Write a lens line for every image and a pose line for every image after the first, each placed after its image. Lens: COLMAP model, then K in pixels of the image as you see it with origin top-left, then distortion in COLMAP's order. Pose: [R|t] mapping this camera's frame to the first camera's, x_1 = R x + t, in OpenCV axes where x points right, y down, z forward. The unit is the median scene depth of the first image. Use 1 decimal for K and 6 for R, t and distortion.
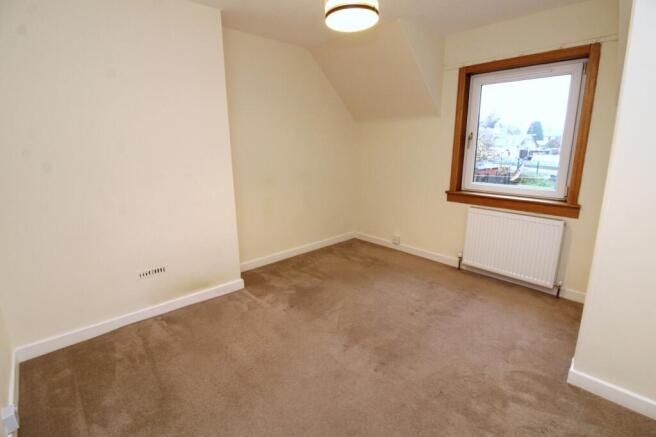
lens RADIAL K [[327.7, 0, 335.4], [0, 327.7, 217.0], [0, 0, 1]] dist [0.000672, -0.000212]
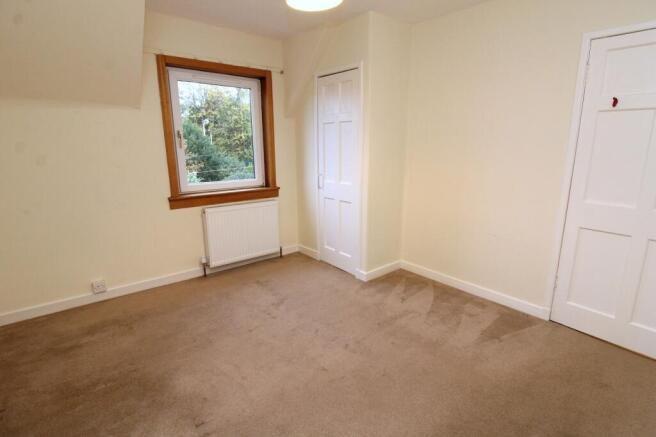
lens RADIAL K [[327.7, 0, 335.4], [0, 327.7, 217.0], [0, 0, 1]] dist [0.000672, -0.000212]
pose [[0.030355, -0.213539, 0.976463, -0.534659], [0.222322, 0.953884, 0.201690, -0.117955], [-0.974501, 0.210967, 0.076430, 0.571649]]
